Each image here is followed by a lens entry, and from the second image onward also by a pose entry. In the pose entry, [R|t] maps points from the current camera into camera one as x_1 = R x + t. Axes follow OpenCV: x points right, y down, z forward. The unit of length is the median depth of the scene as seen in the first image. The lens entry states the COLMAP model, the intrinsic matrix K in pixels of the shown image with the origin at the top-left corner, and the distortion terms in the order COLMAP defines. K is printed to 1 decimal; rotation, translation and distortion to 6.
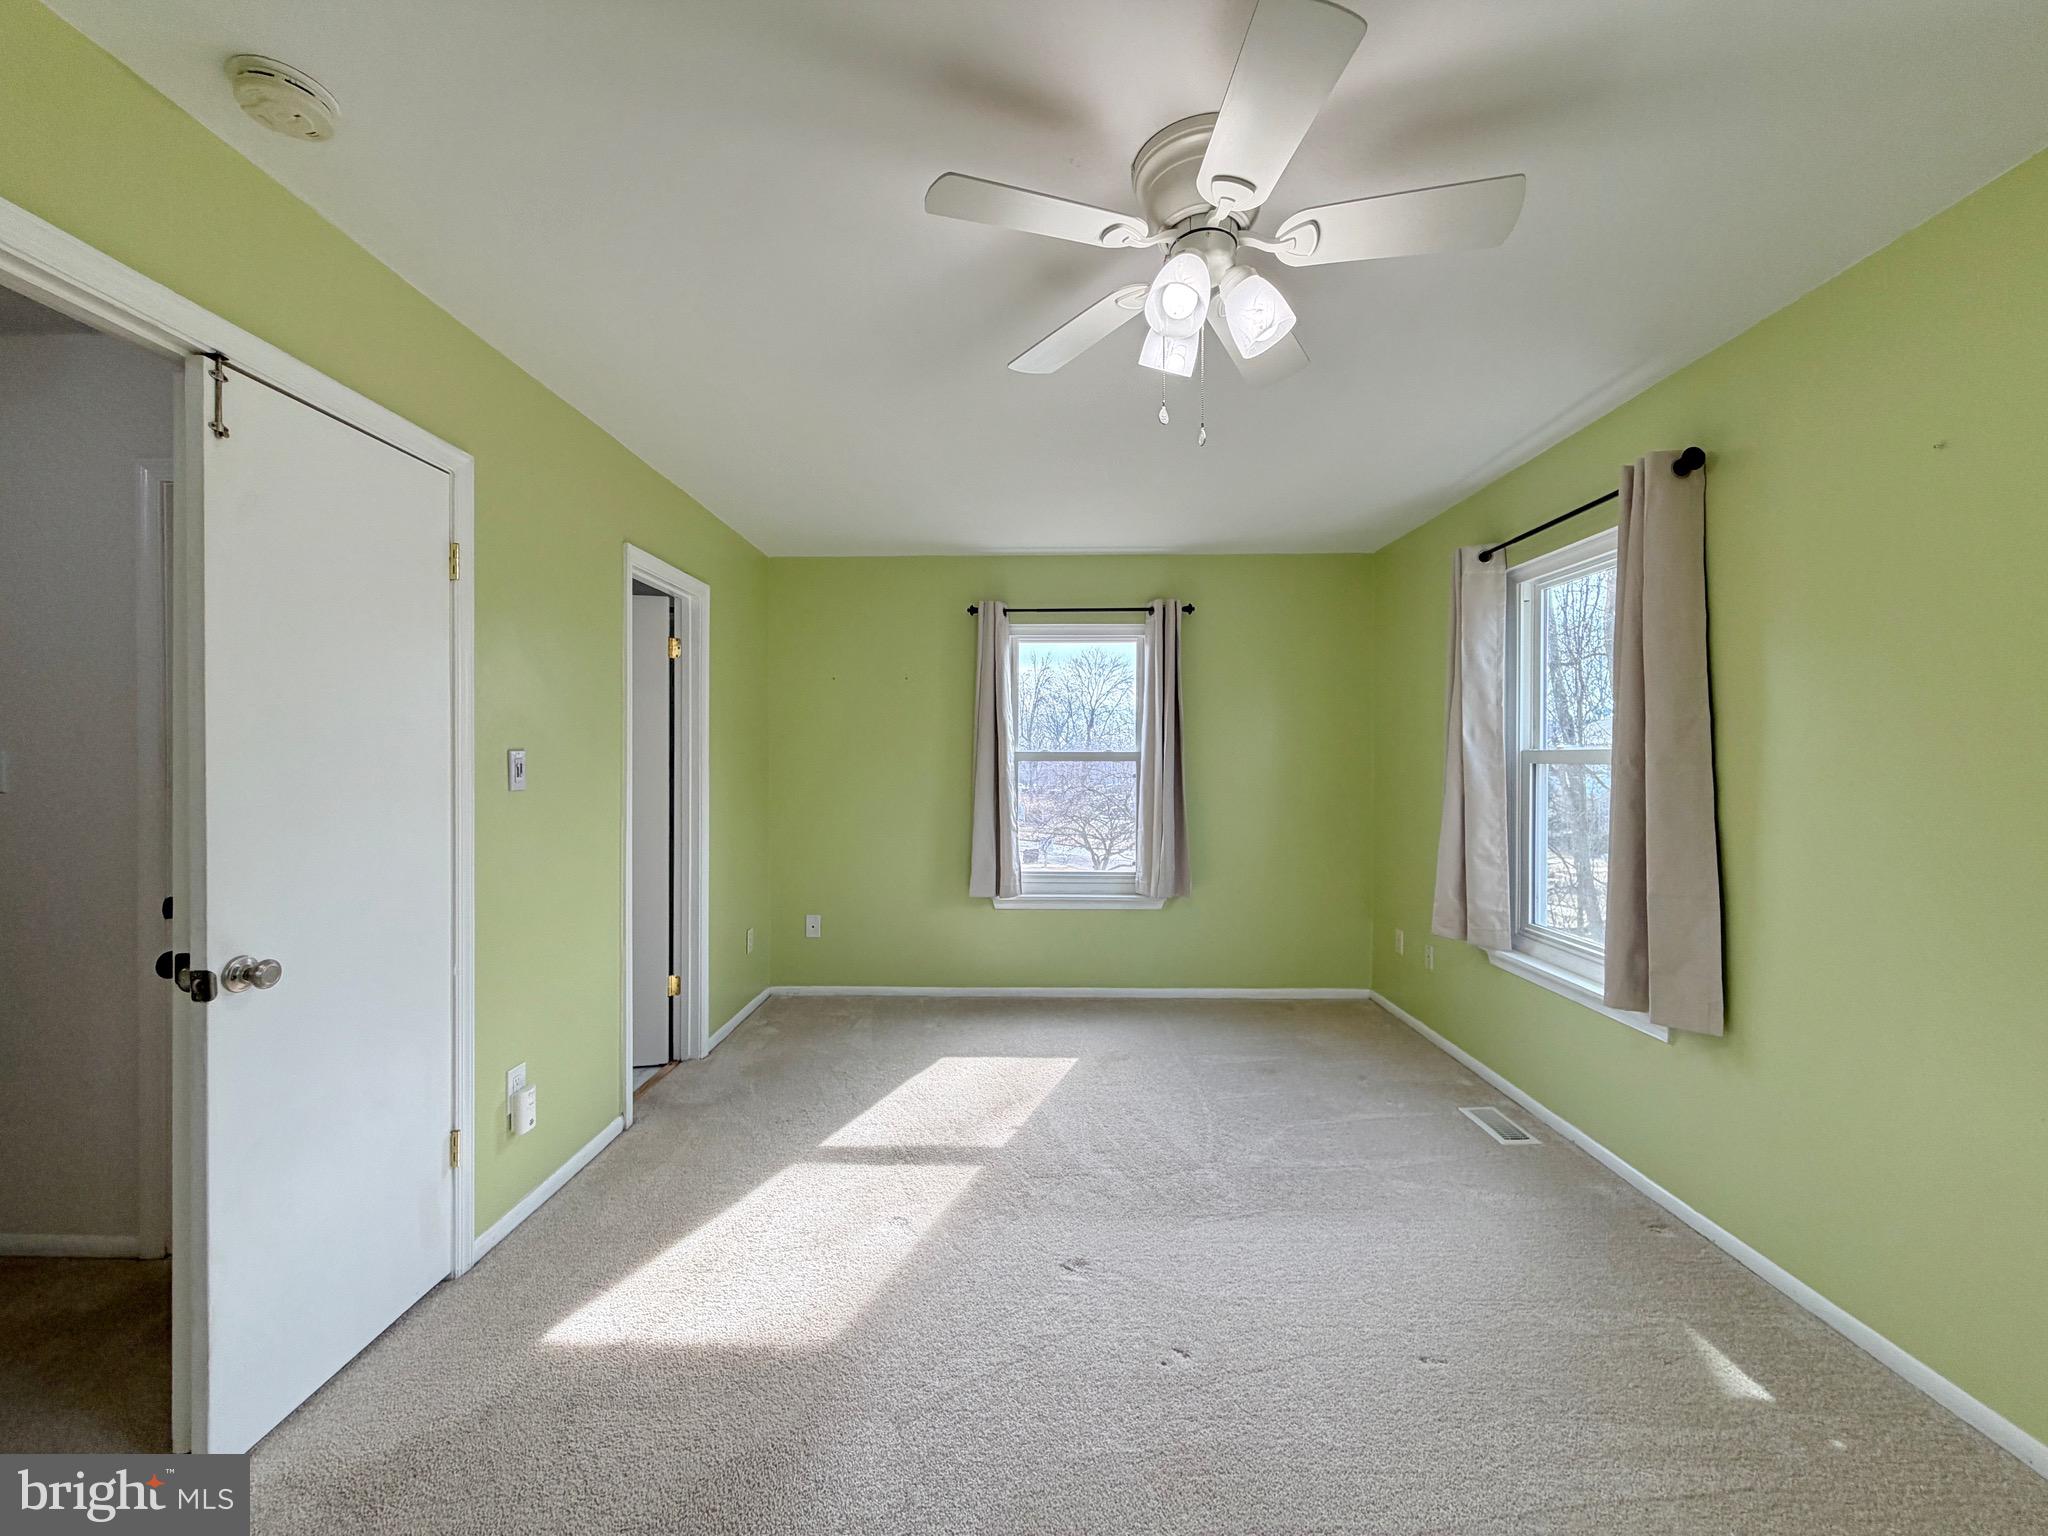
lens RADIAL K [[820.4, 0, 1028.6], [0, 820.4, 757.3], [0, 0, 1]] dist [-0.002746, -0.000110]
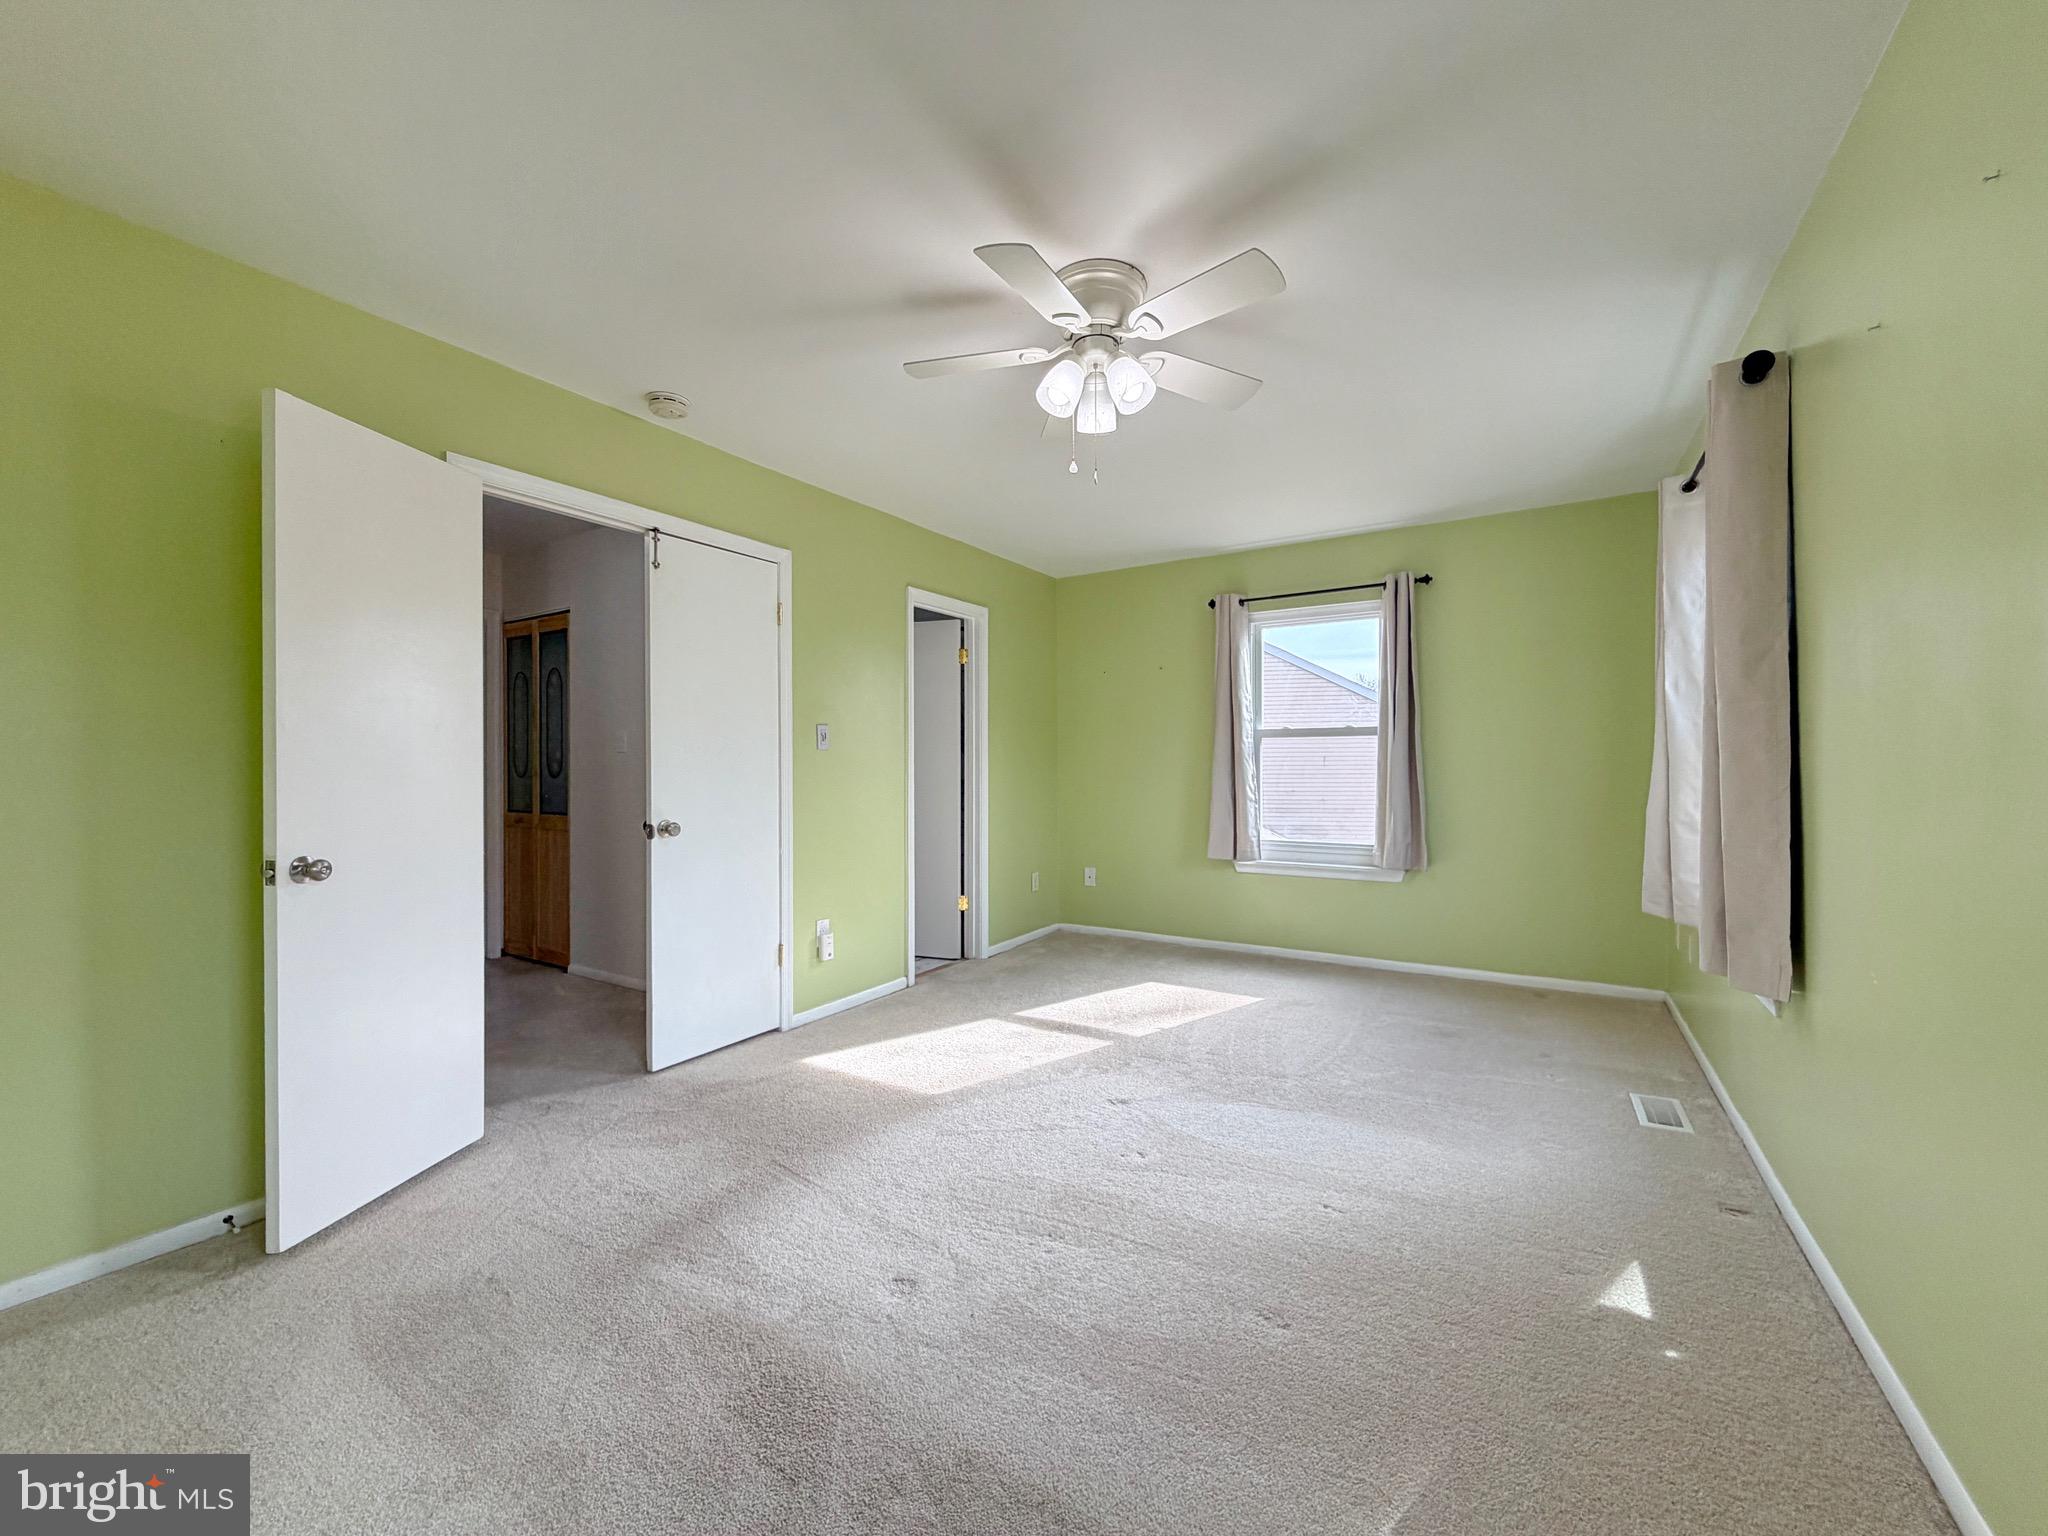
lens RADIAL K [[820.4, 0, 1018.4], [0, 820.4, 751.9], [0, 0, 1]] dist [-0.002746, -0.000110]
pose [[0.855437, -0.012524, -0.517755, 0.421919], [0.007706, 0.999905, -0.011456, 0.051080], [0.517850, 0.005810, 0.855452, -0.146191]]
